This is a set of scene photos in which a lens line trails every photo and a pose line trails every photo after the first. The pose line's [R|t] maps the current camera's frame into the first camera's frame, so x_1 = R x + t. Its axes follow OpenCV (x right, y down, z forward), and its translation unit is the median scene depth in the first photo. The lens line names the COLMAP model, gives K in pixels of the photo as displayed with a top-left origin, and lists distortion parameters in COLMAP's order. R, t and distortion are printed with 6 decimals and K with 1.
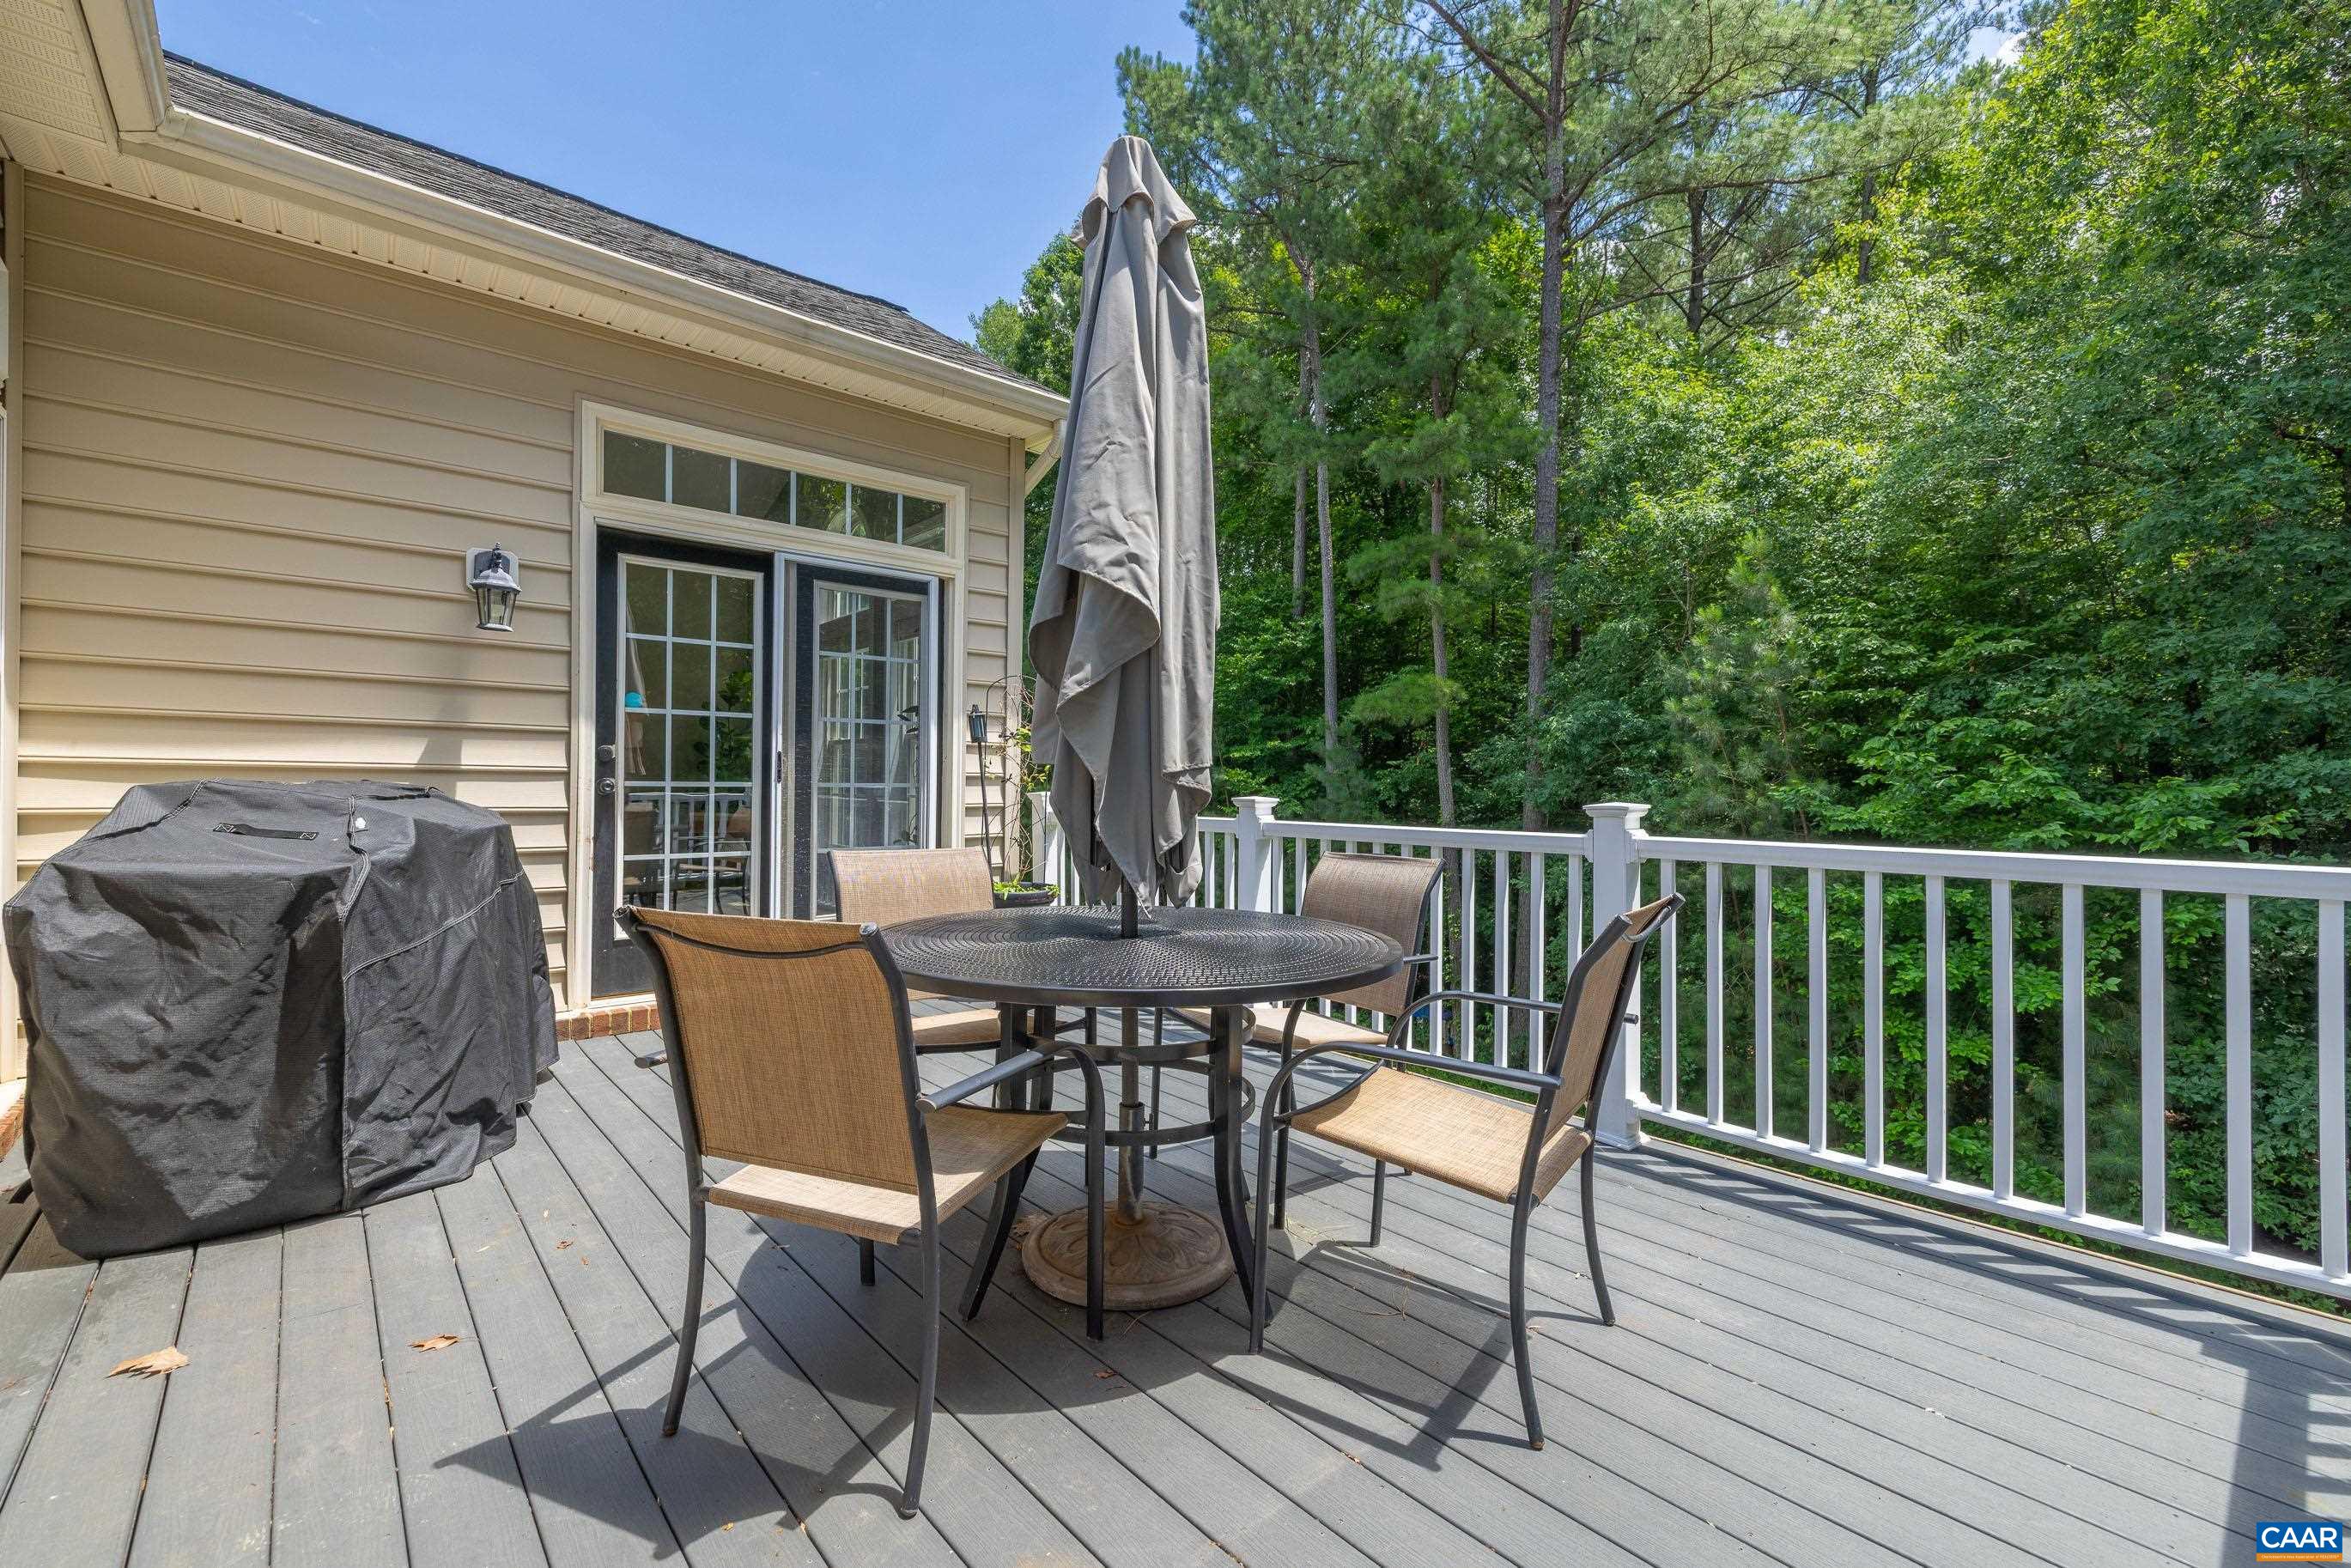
lens RADIAL K [[992.9, 0, 1176.1], [0, 992.9, 776.5], [0, 0, 1]] dist [0.002892, 0.001260]
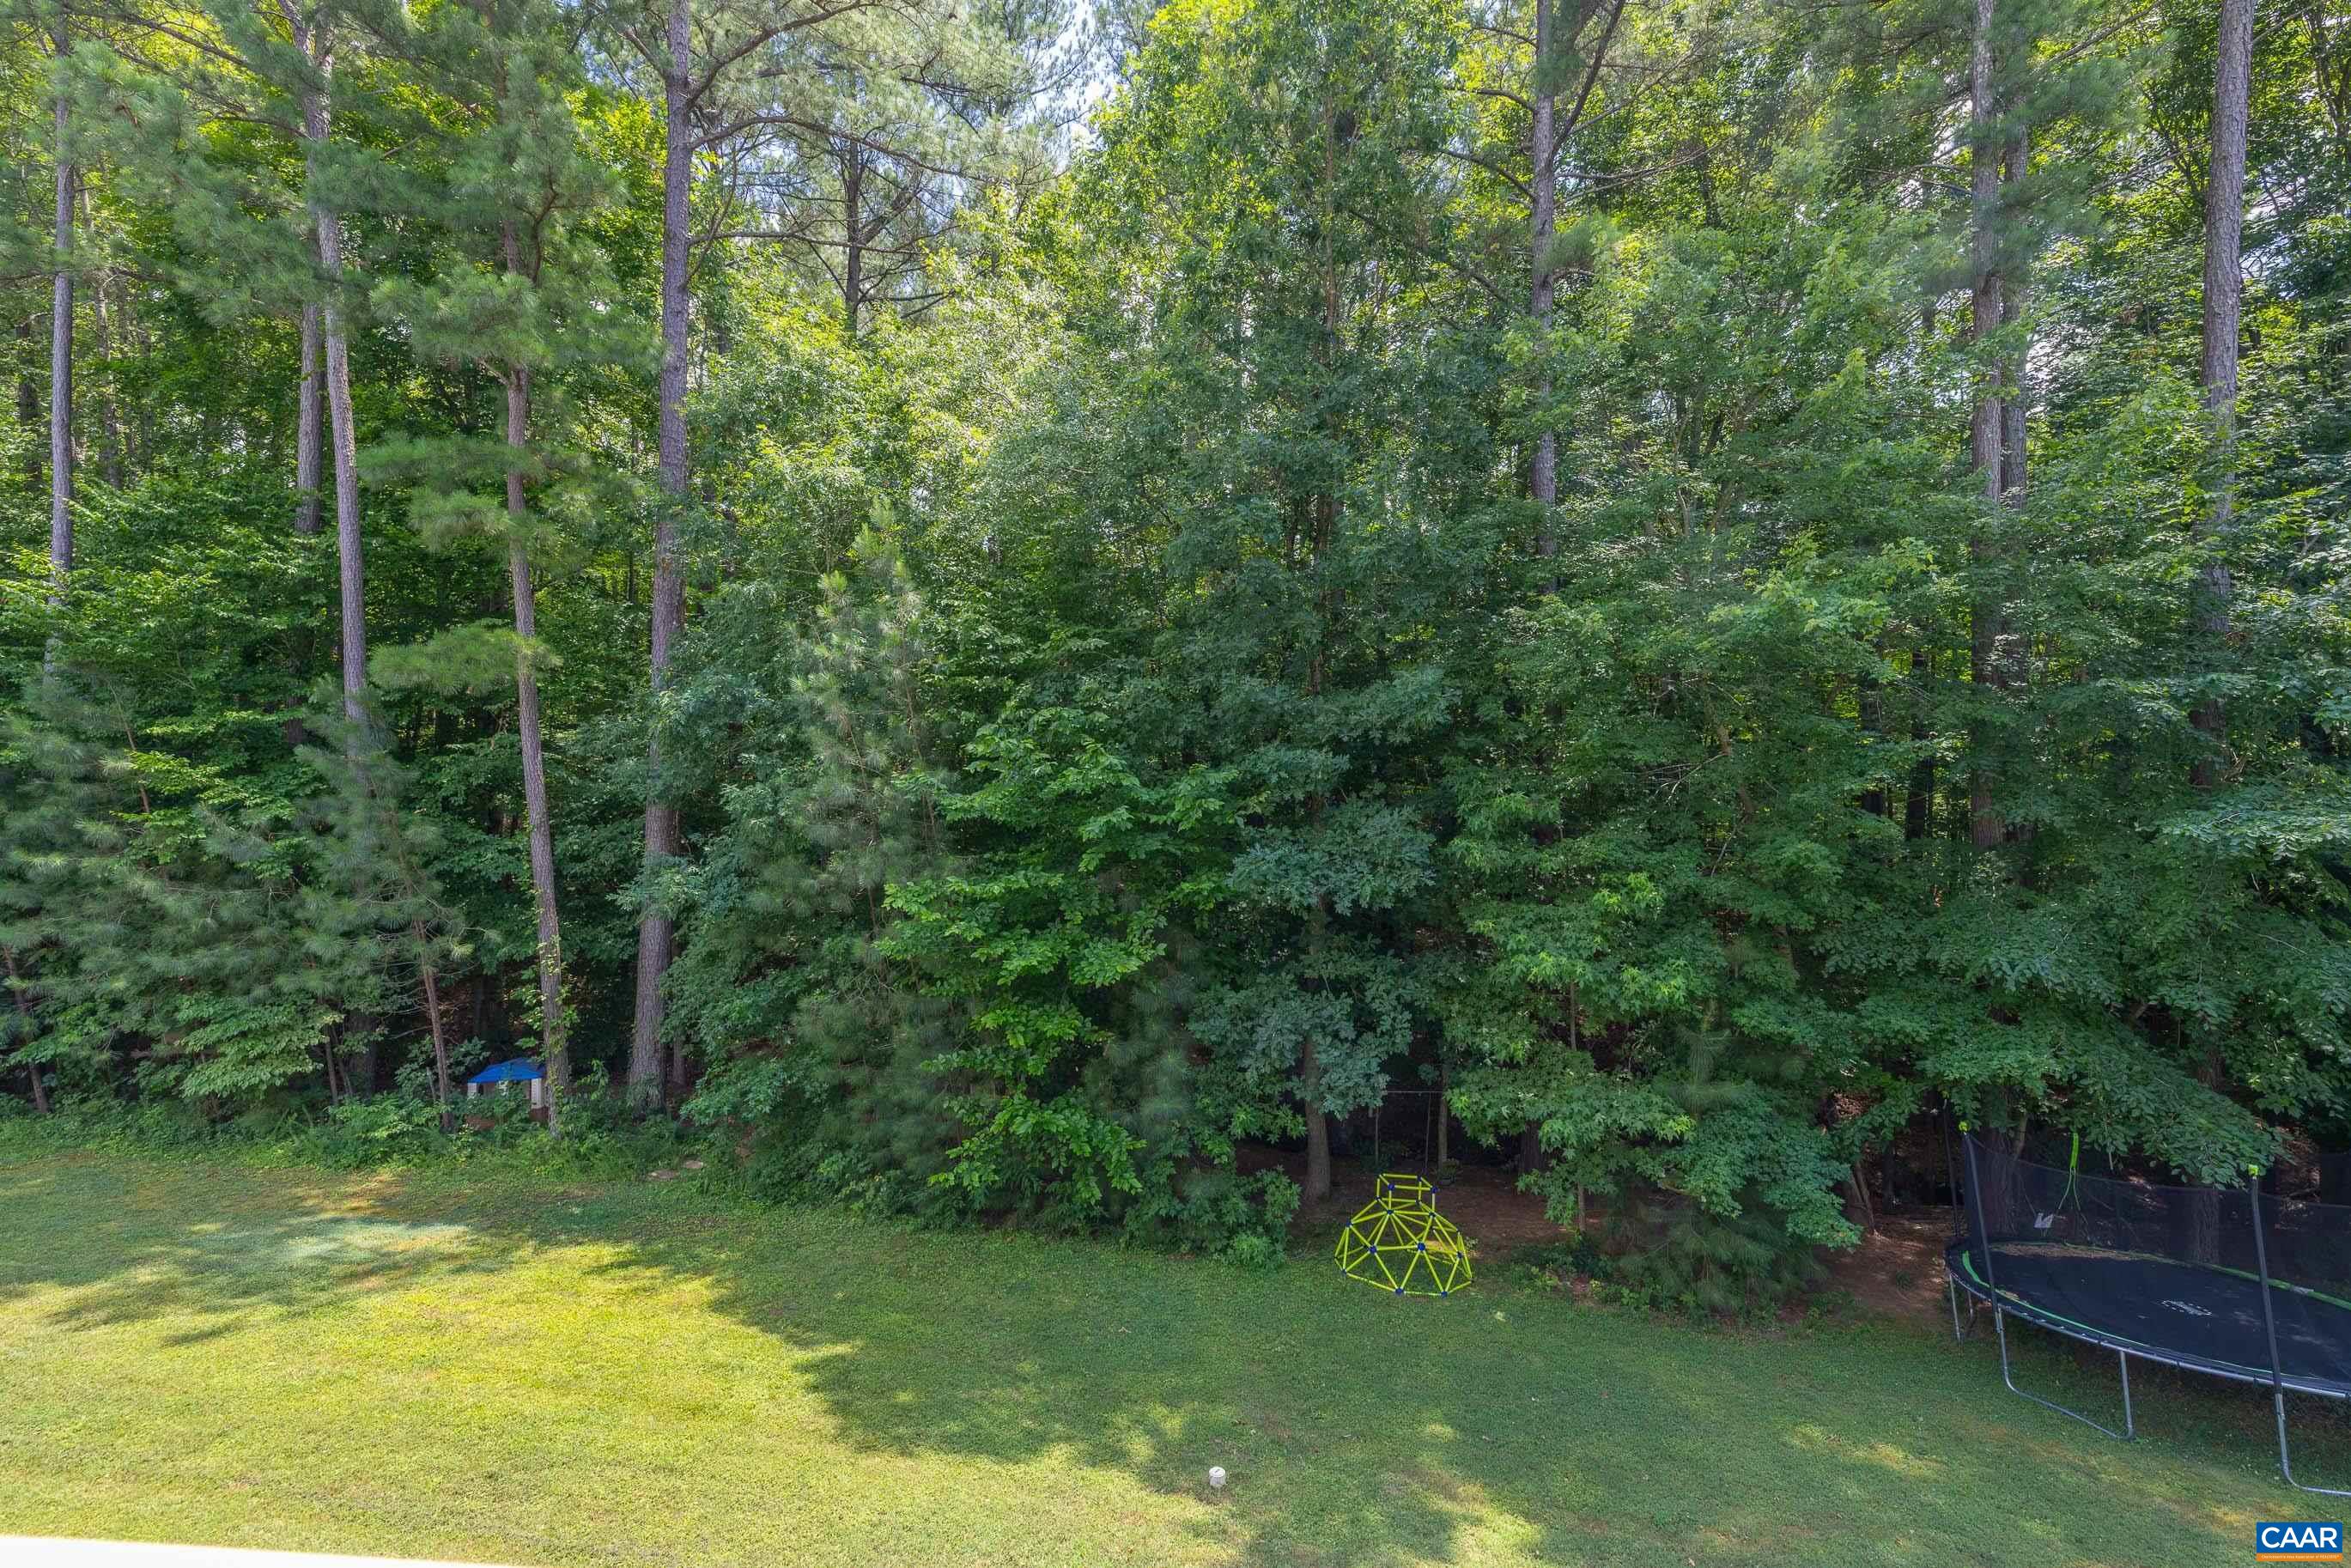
lens RADIAL K [[992.9, 0, 1175.8], [0, 992.9, 778.7], [0, 0, 1]] dist [0.002892, 0.001260]
pose [[0.717138, -0.008110, 0.696884, 0.132895], [0.000042, 0.999933, 0.011593, 0.002827], [-0.696932, -0.008285, 0.717090, 0.143580]]
